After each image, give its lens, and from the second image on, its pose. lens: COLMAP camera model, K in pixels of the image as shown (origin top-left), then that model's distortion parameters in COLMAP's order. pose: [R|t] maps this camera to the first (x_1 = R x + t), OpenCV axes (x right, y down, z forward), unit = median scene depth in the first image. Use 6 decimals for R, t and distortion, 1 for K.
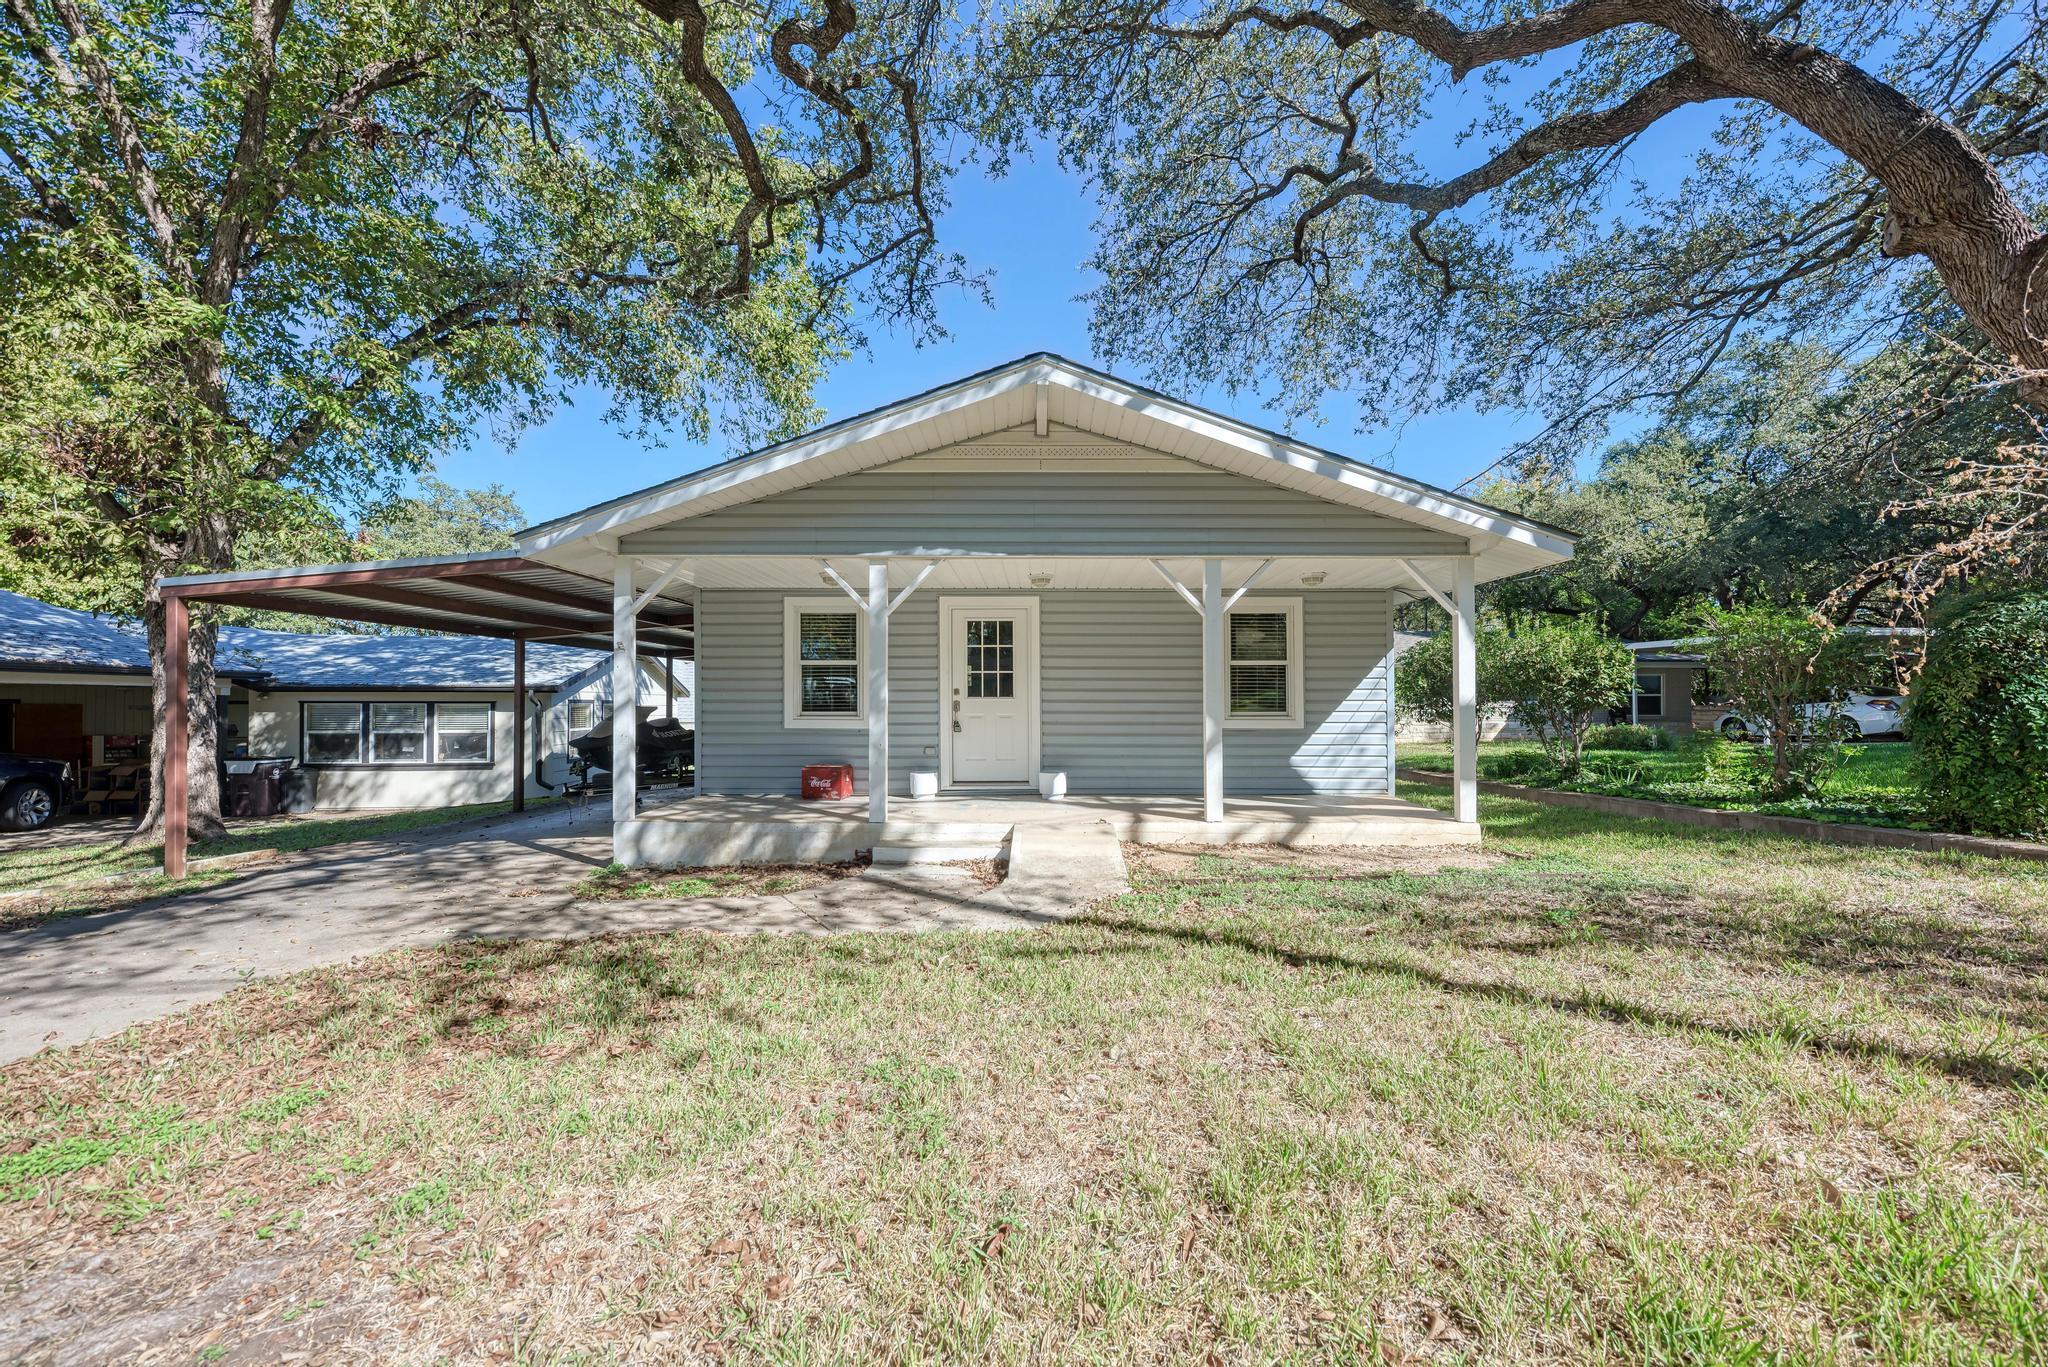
lens RADIAL K [[742.5, 0, 1024.0], [0, 742.5, 683.5], [0, 0, 1]] dist [0.021807, -0.008375]
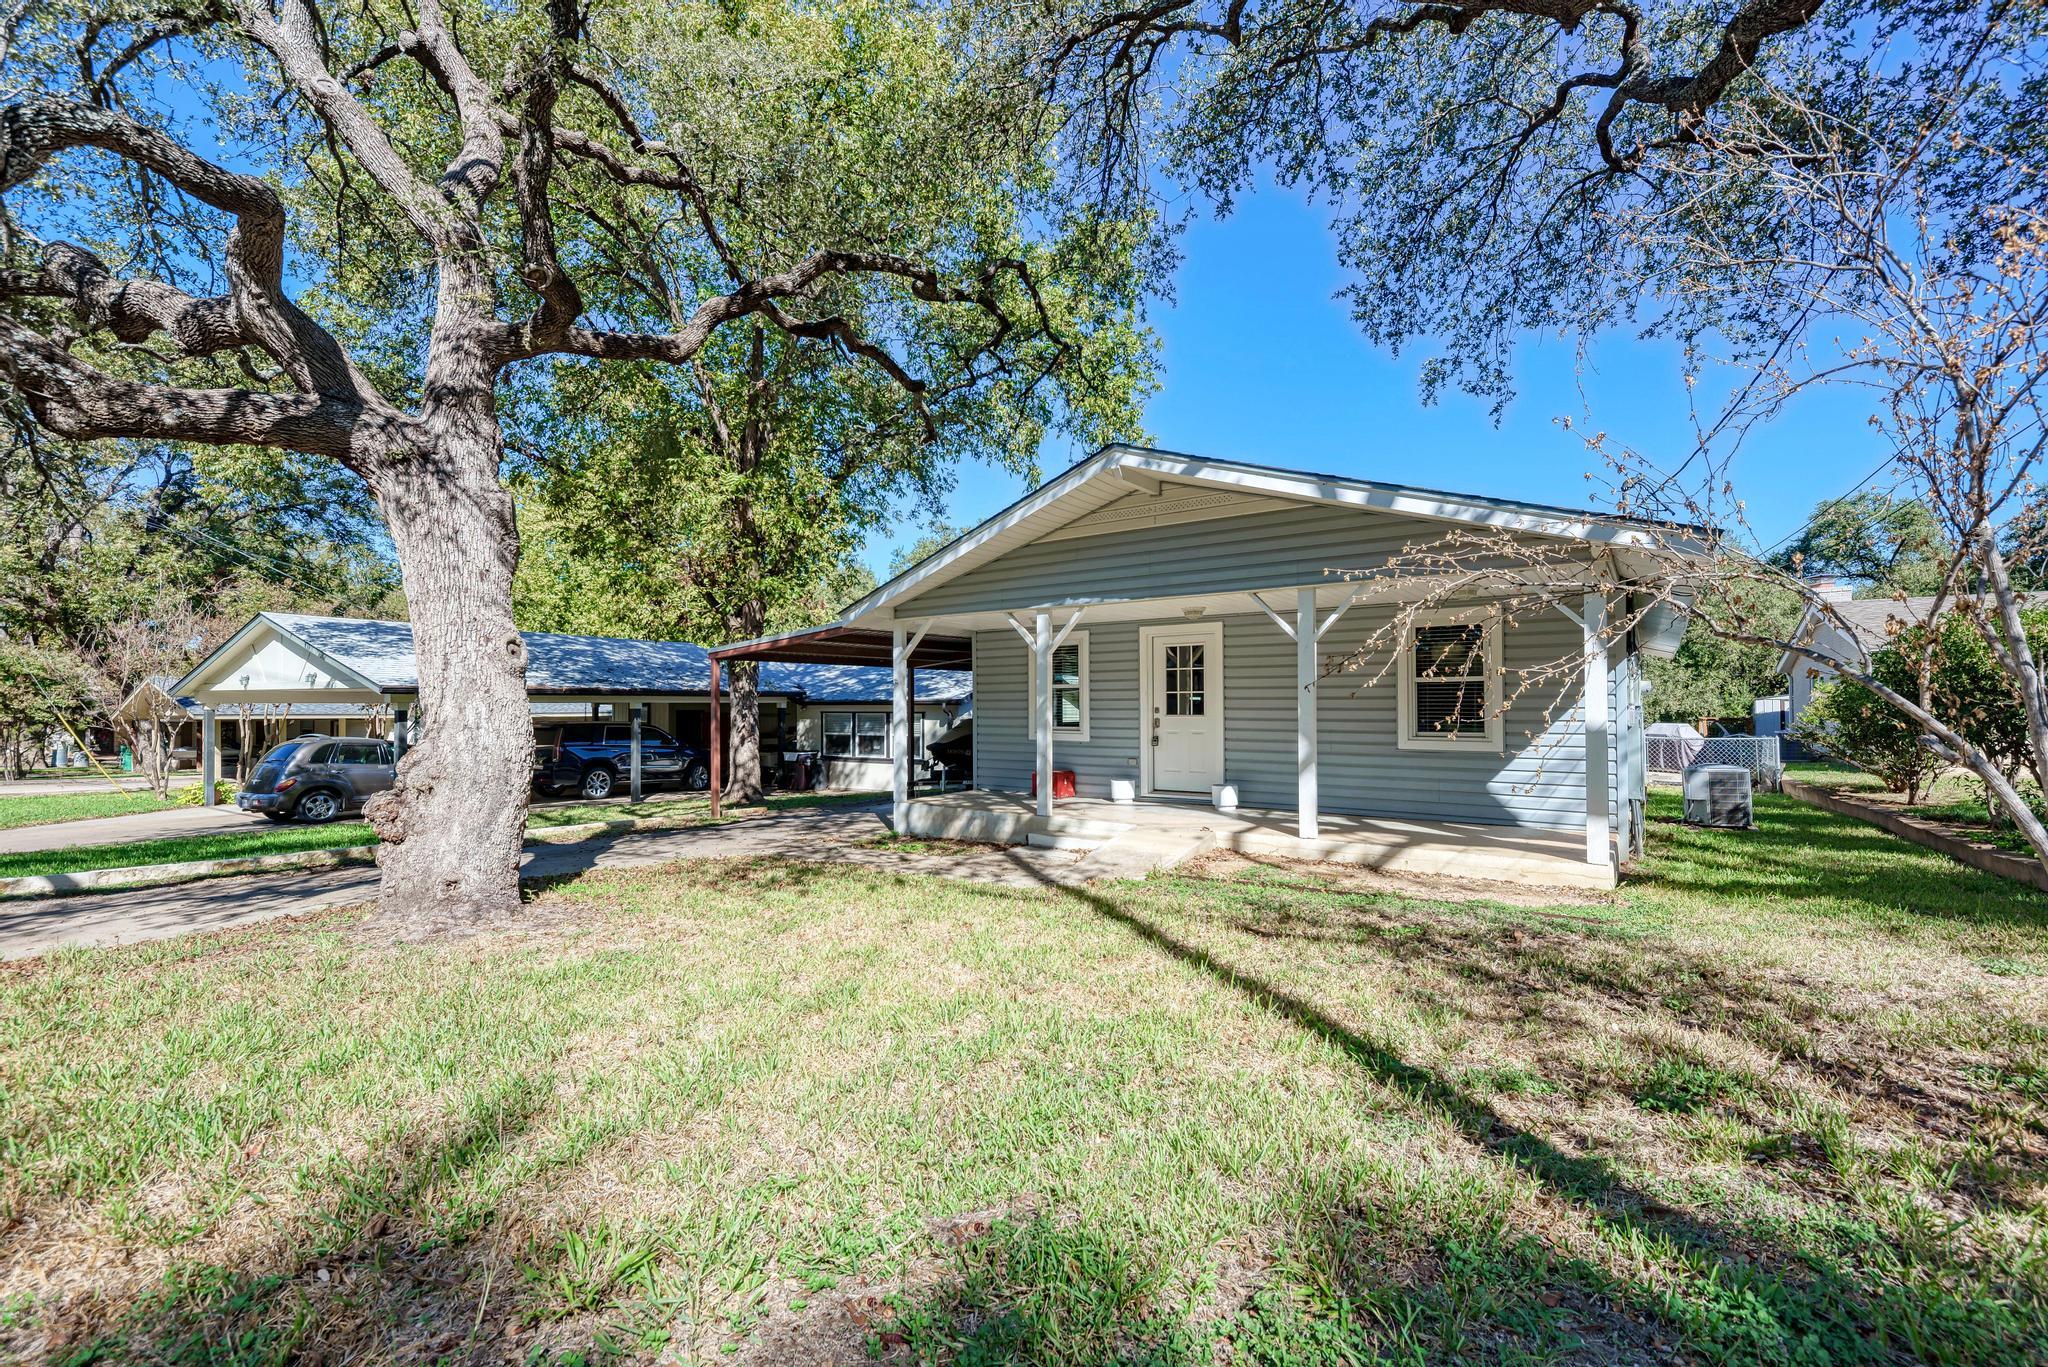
lens RADIAL K [[836.7, 0, 1024.0], [0, 836.7, 683.5], [0, 0, 1]] dist [0.025031, 0.000043]
pose [[0.821354, -0.017897, -0.570138, 0.478510], [0.017762, 0.999825, -0.005797, -0.026324], [0.570143, -0.005366, 0.821528, -0.162910]]
